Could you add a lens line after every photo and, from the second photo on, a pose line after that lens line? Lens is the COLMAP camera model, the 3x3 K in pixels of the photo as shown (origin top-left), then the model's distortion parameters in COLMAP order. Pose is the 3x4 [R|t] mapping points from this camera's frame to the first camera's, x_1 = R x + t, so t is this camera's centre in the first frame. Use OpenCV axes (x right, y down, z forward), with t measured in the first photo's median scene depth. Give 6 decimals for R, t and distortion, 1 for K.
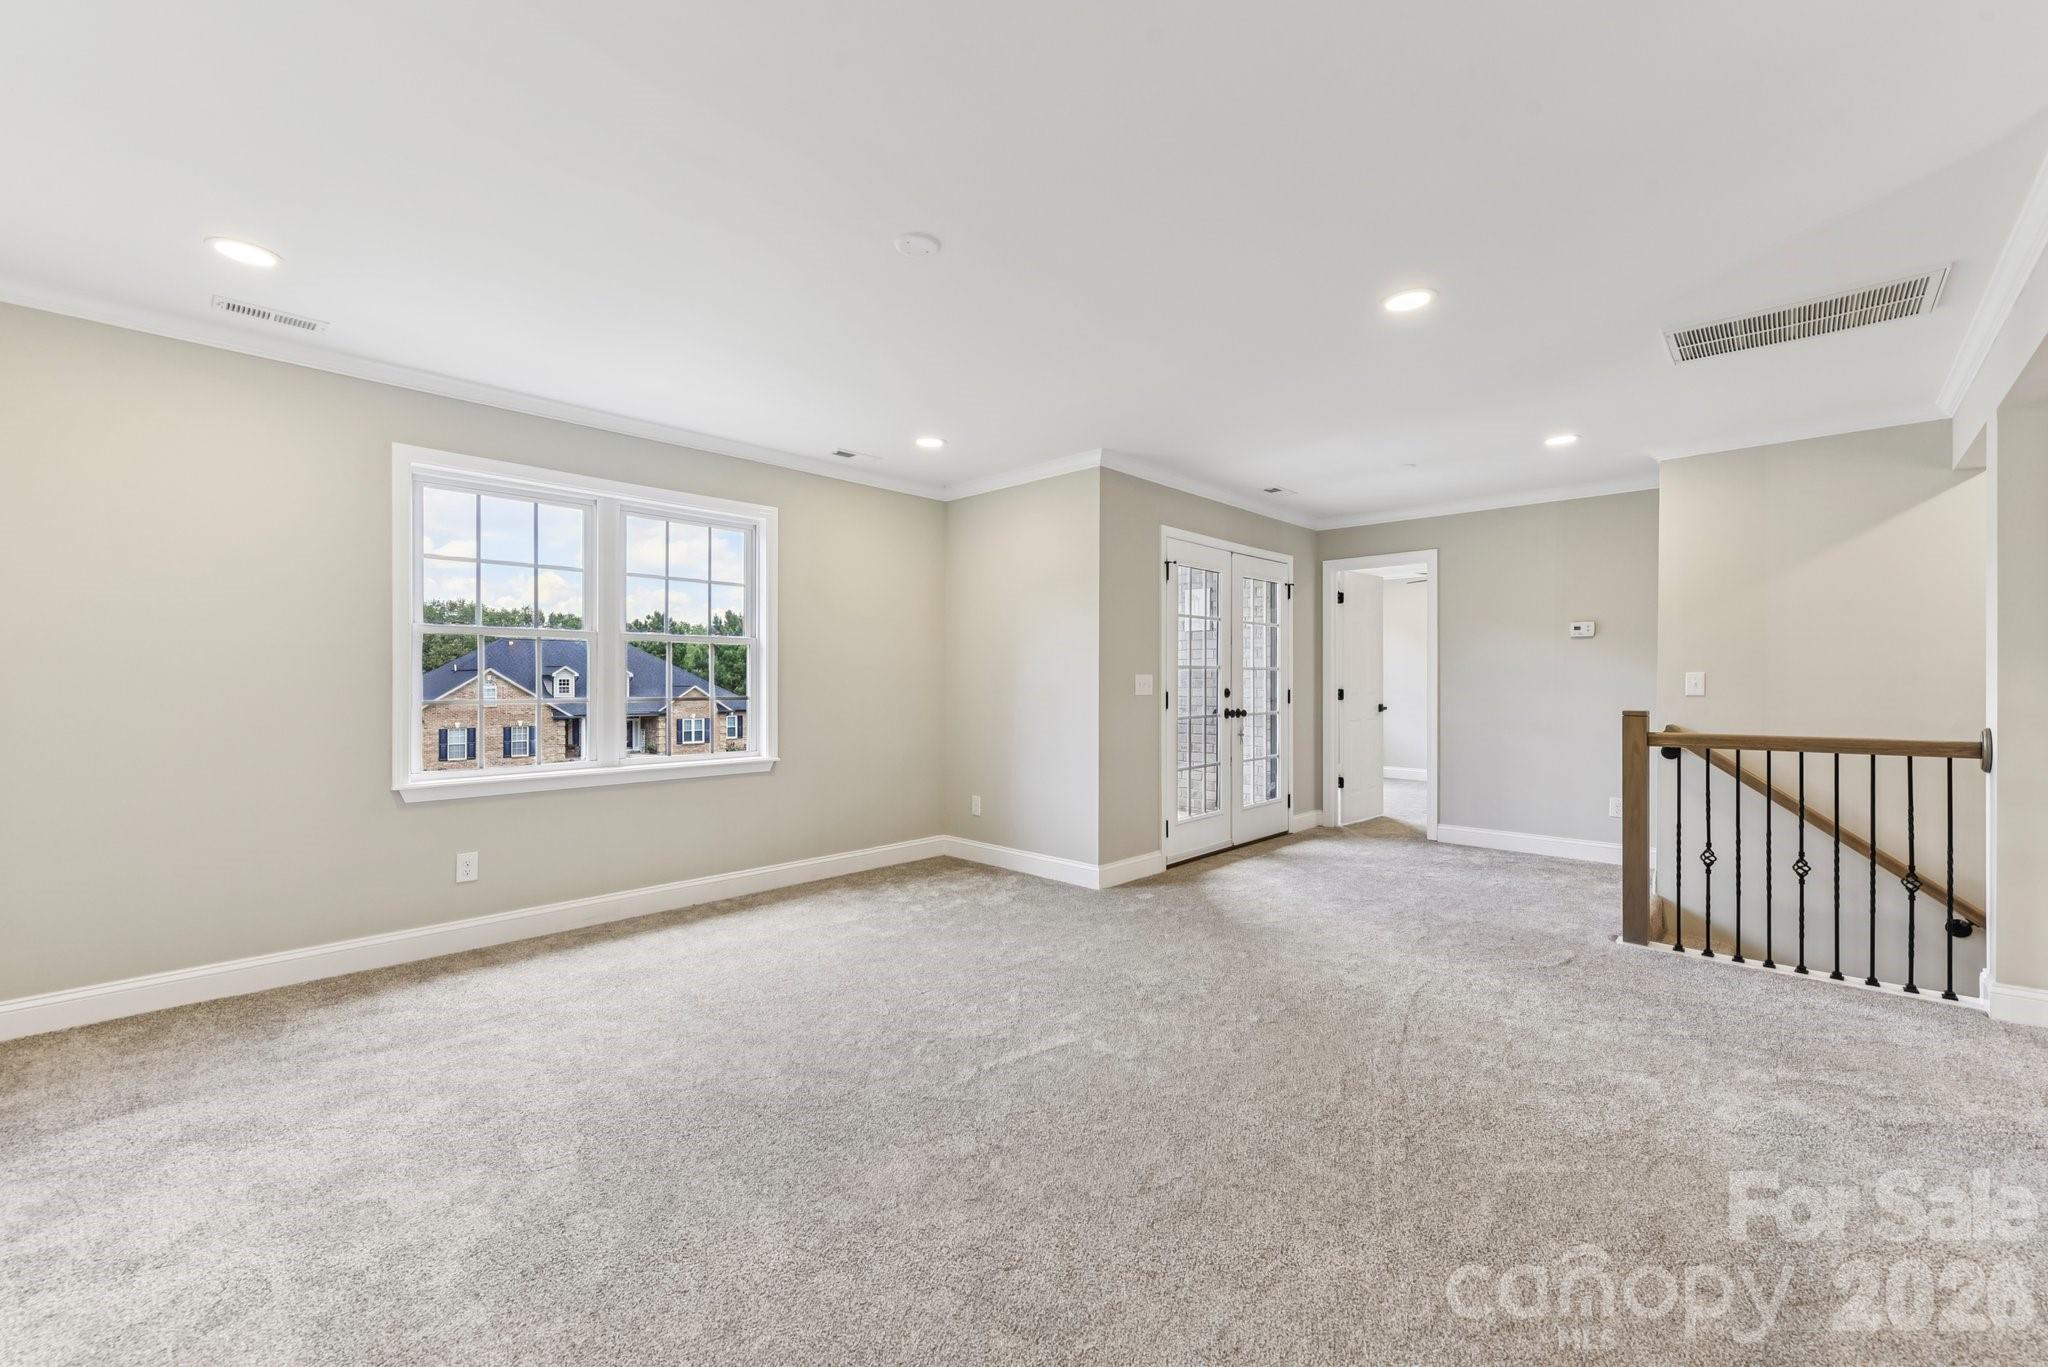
lens RADIAL K [[835.7, 0, 1021.8], [0, 835.7, 677.9], [0, 0, 1]] dist [-0.000943, -0.000397]
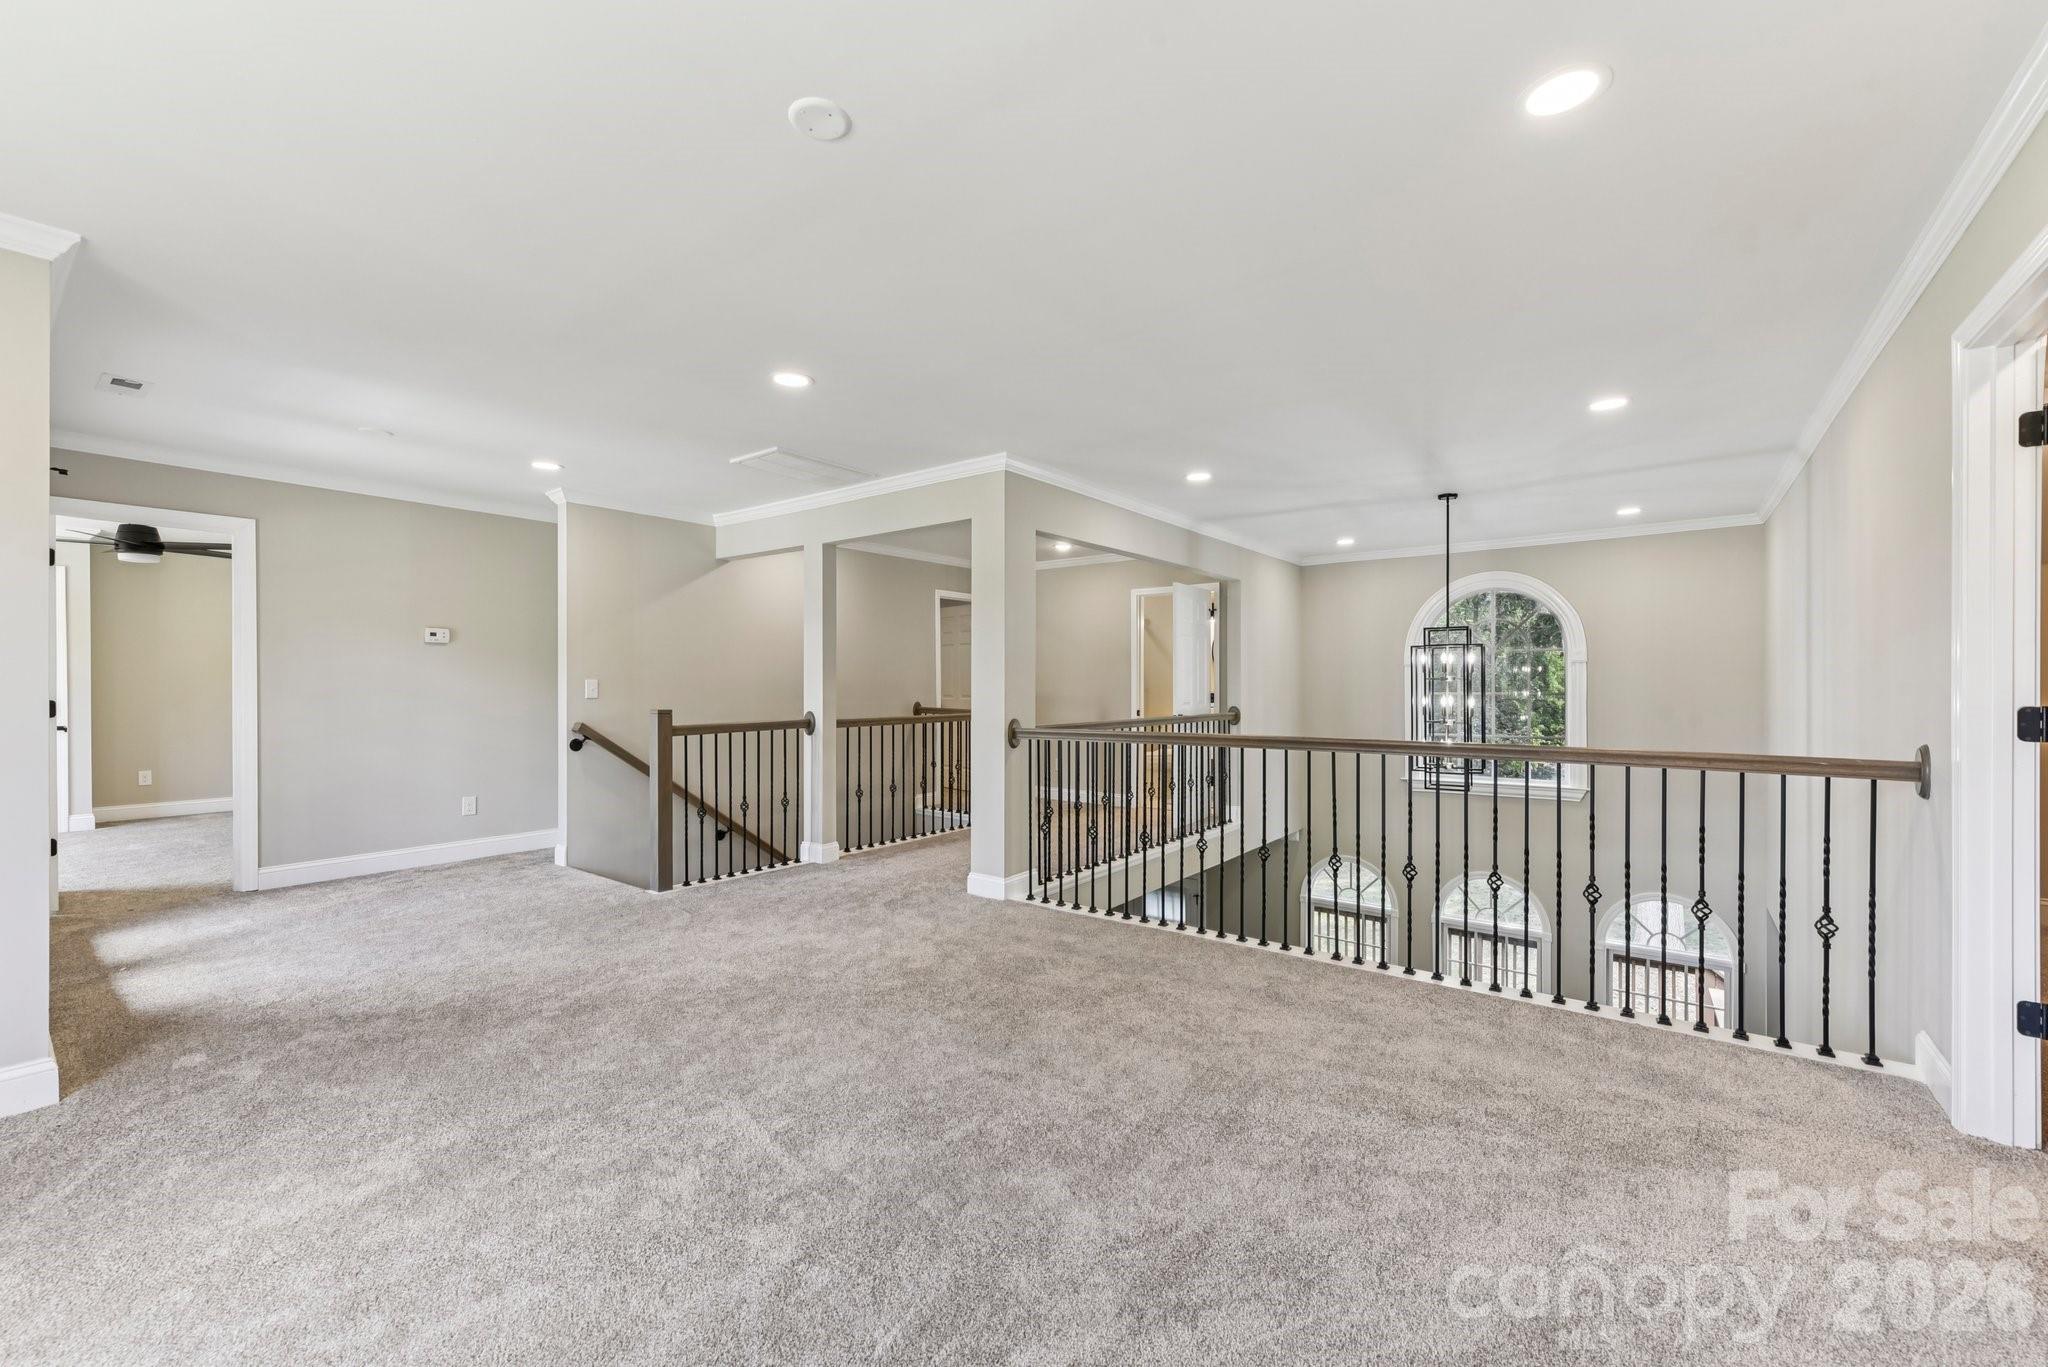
lens RADIAL K [[835.7, 0, 1020.3], [0, 835.7, 681.3], [0, 0, 1]] dist [-0.000943, -0.000397]
pose [[-0.123042, 0.001111, 0.992401, -0.588960], [-0.001711, 0.999998, -0.001332, -0.004294], [-0.992400, -0.001862, -0.123040, 0.587077]]
